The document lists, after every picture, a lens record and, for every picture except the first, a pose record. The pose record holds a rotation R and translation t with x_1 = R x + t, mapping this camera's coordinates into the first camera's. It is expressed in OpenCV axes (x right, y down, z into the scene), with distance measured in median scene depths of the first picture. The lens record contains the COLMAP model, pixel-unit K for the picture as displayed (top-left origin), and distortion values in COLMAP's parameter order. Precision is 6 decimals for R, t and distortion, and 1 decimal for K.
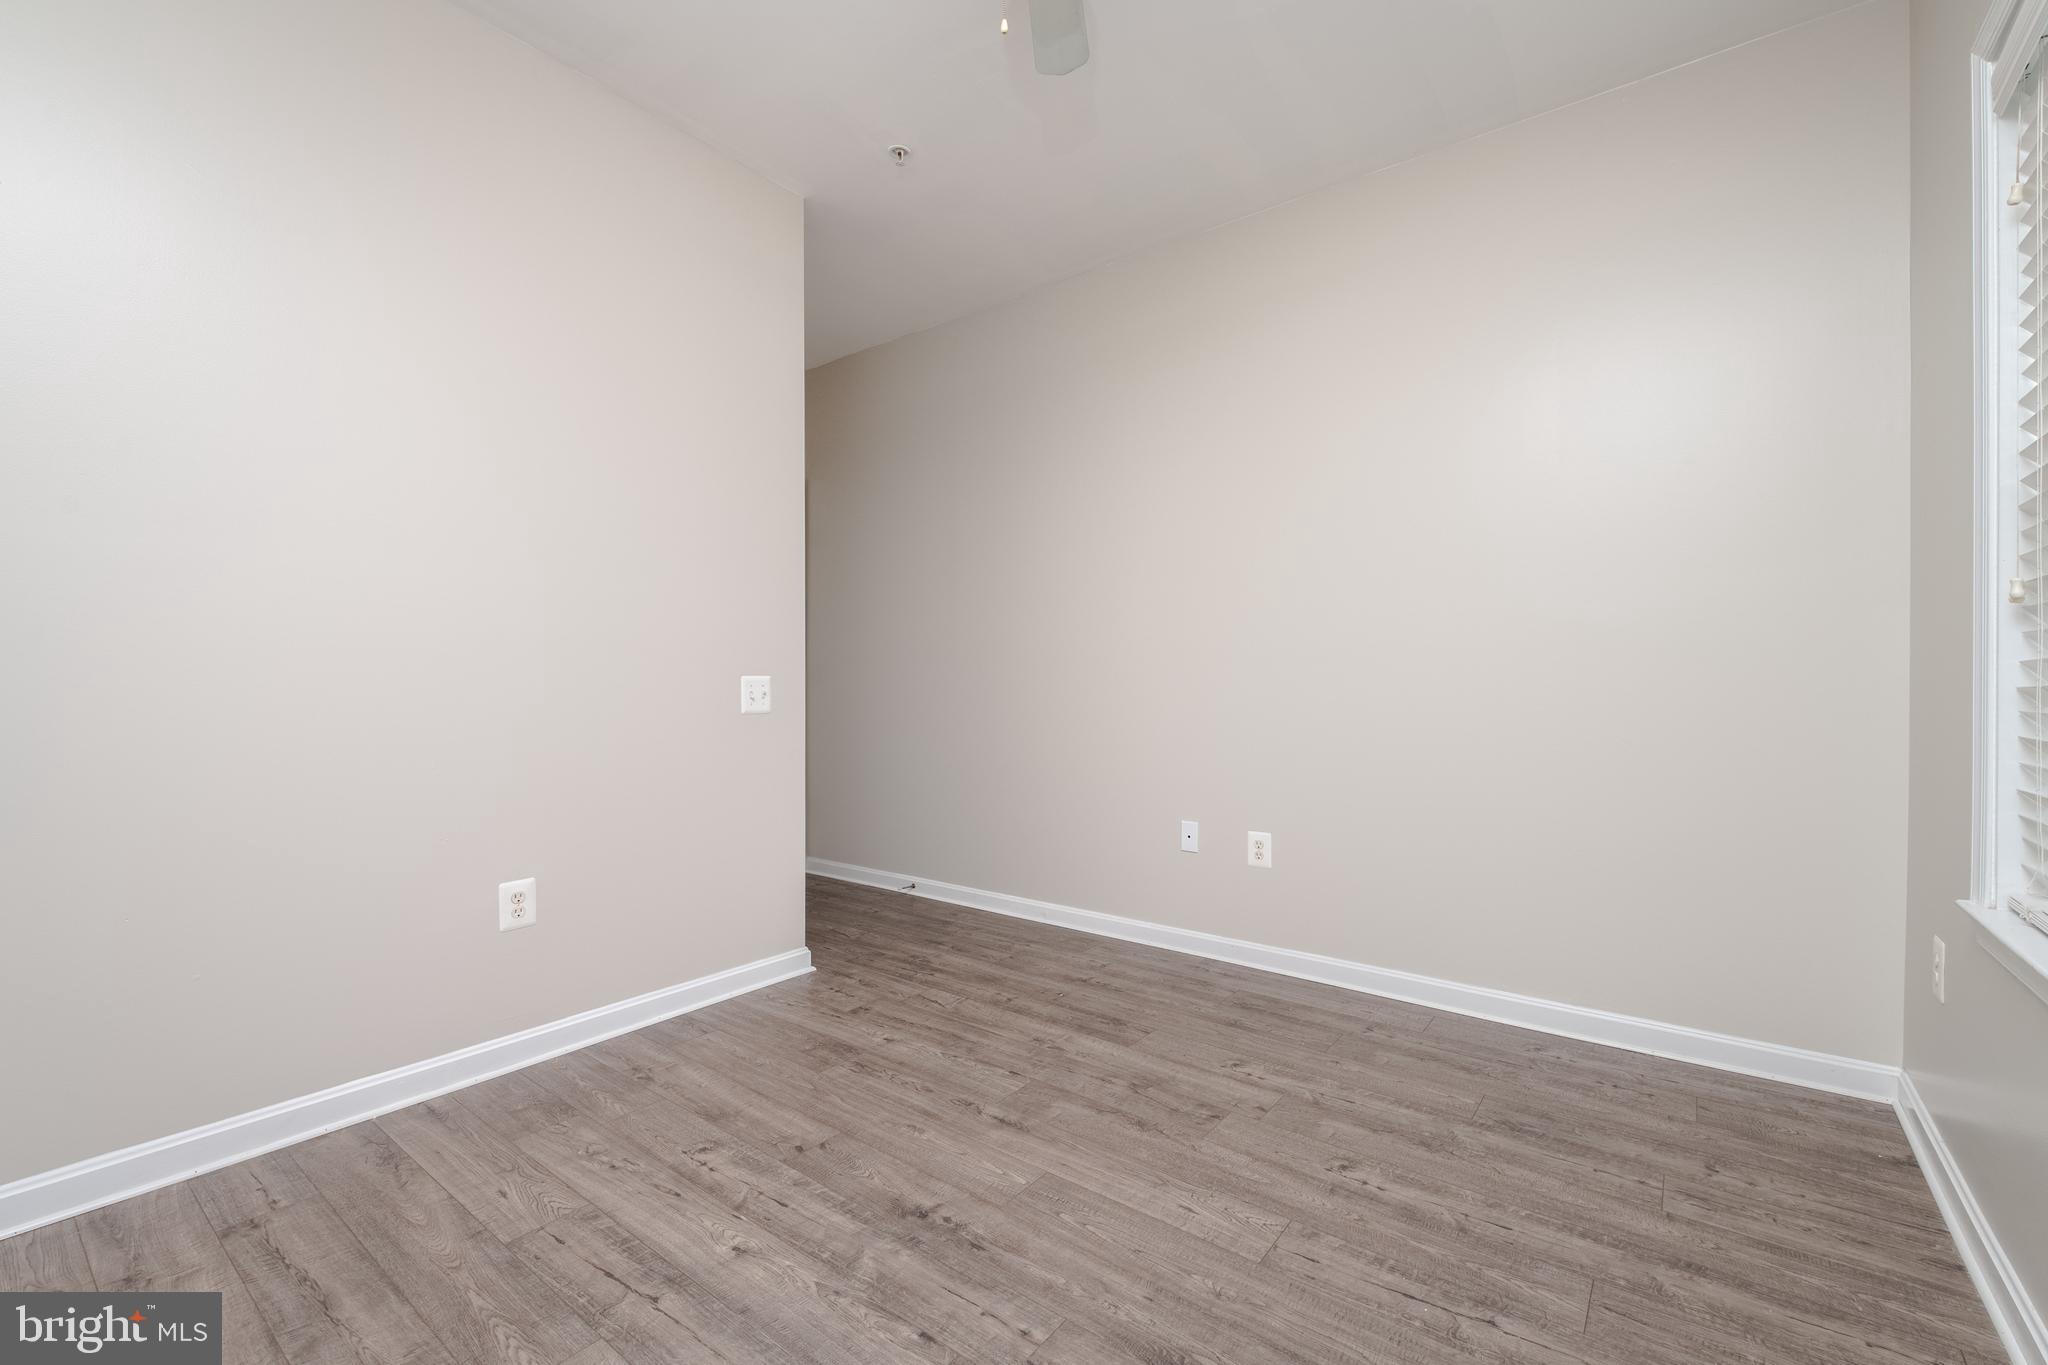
lens RADIAL K [[864.2, 0, 1035.5], [0, 864.2, 676.5], [0, 0, 1]] dist [0.005949, -0.006386]
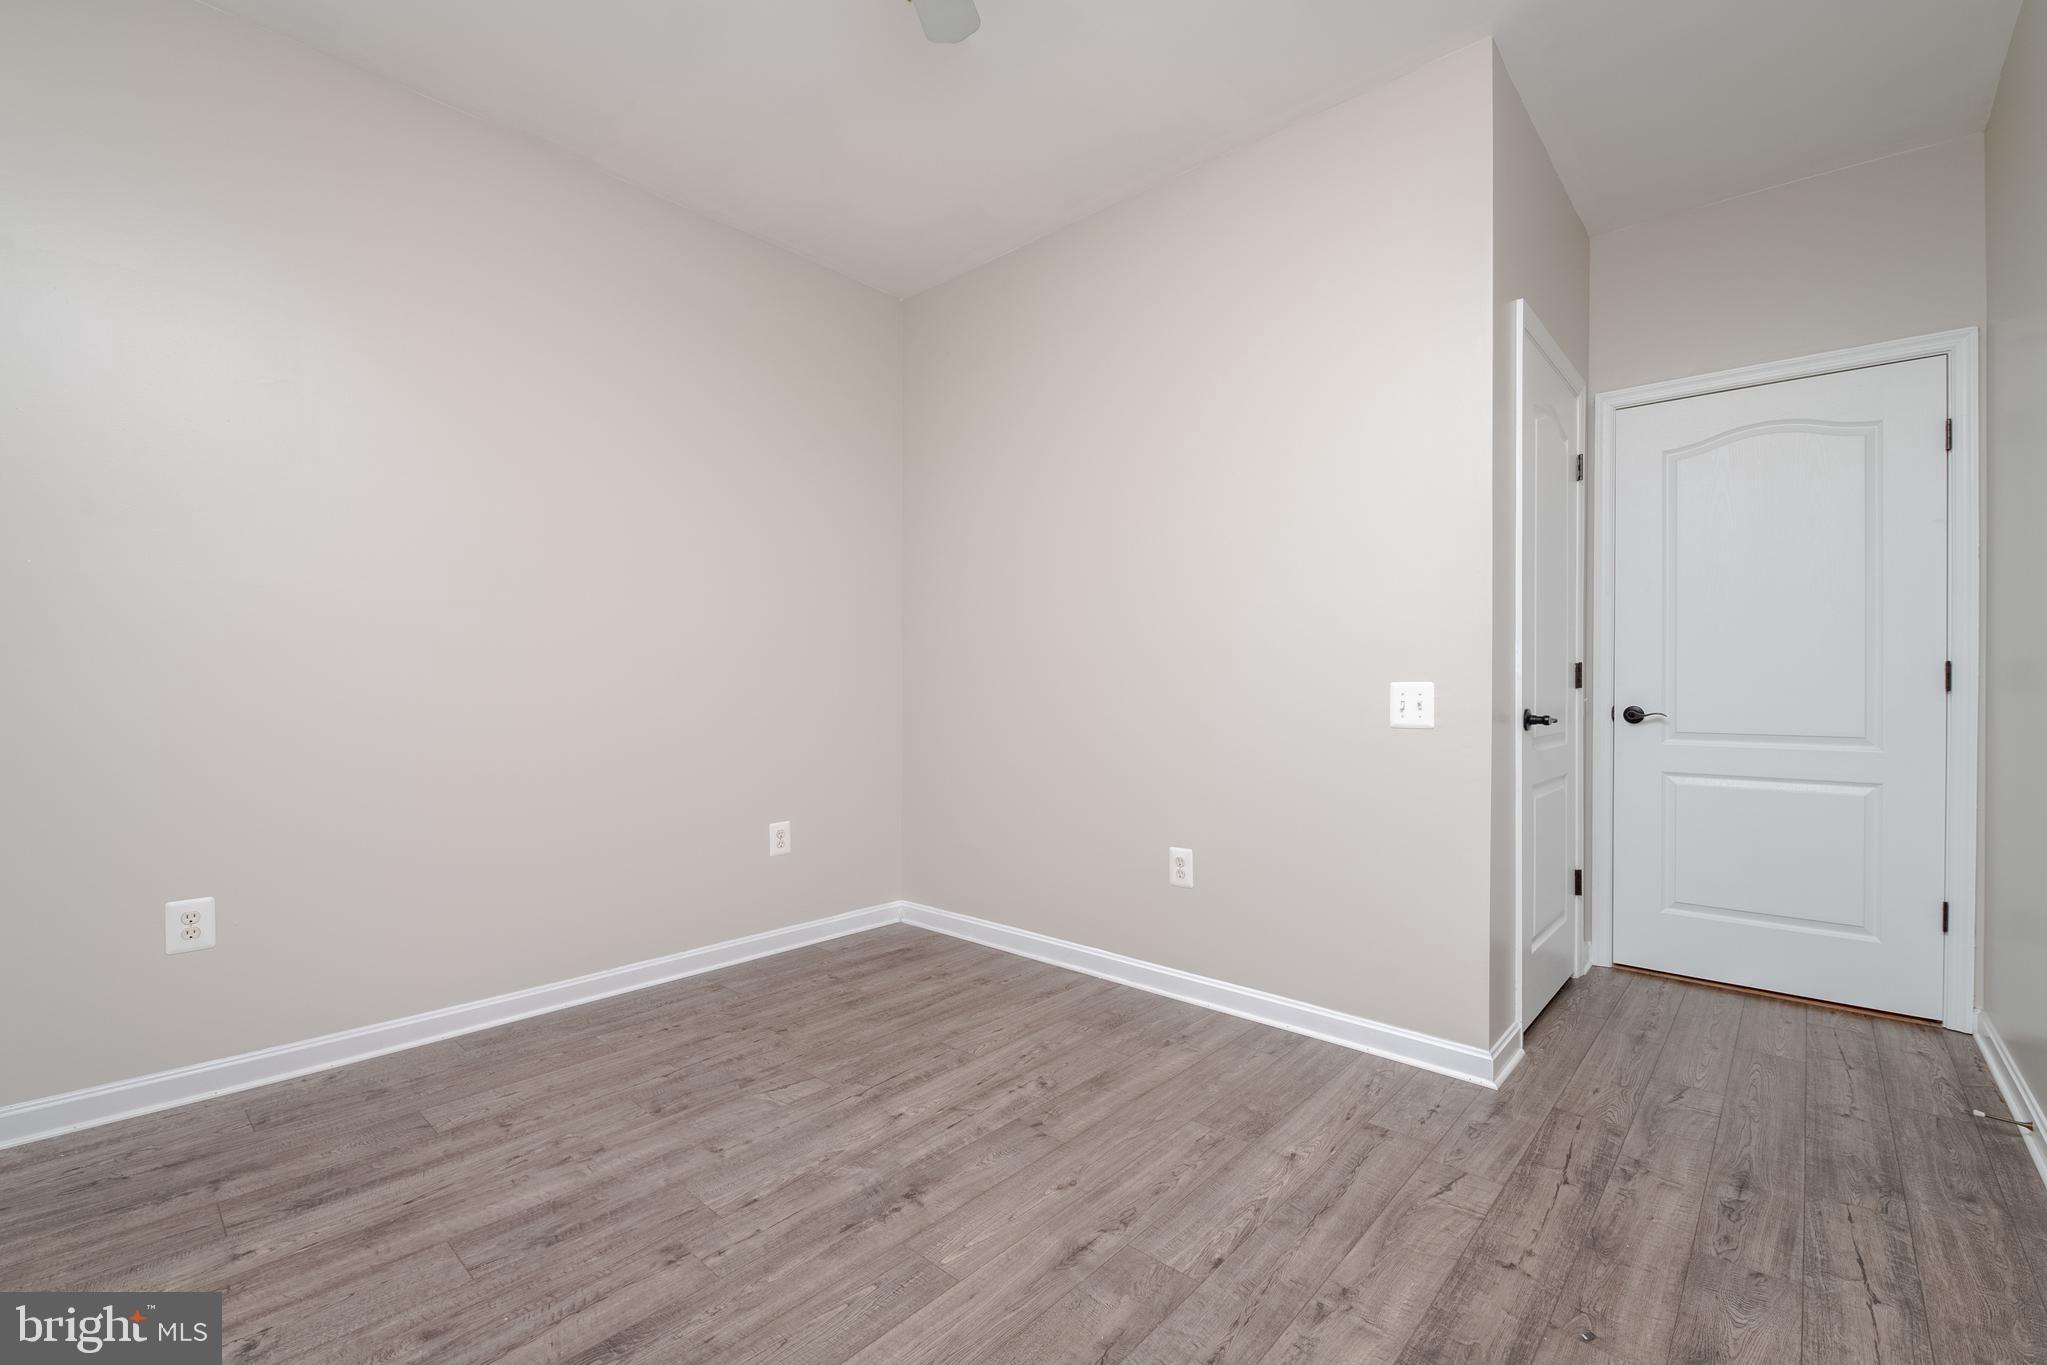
lens RADIAL K [[863.8, 0, 1039.1], [0, 863.8, 671.2], [0, 0, 1]] dist [0.005949, -0.006386]
pose [[-0.070555, -0.013820, -0.997412, 0.710798], [0.000134, 0.999904, -0.013864, 0.000284], [0.997508, -0.001112, -0.070547, 0.957804]]
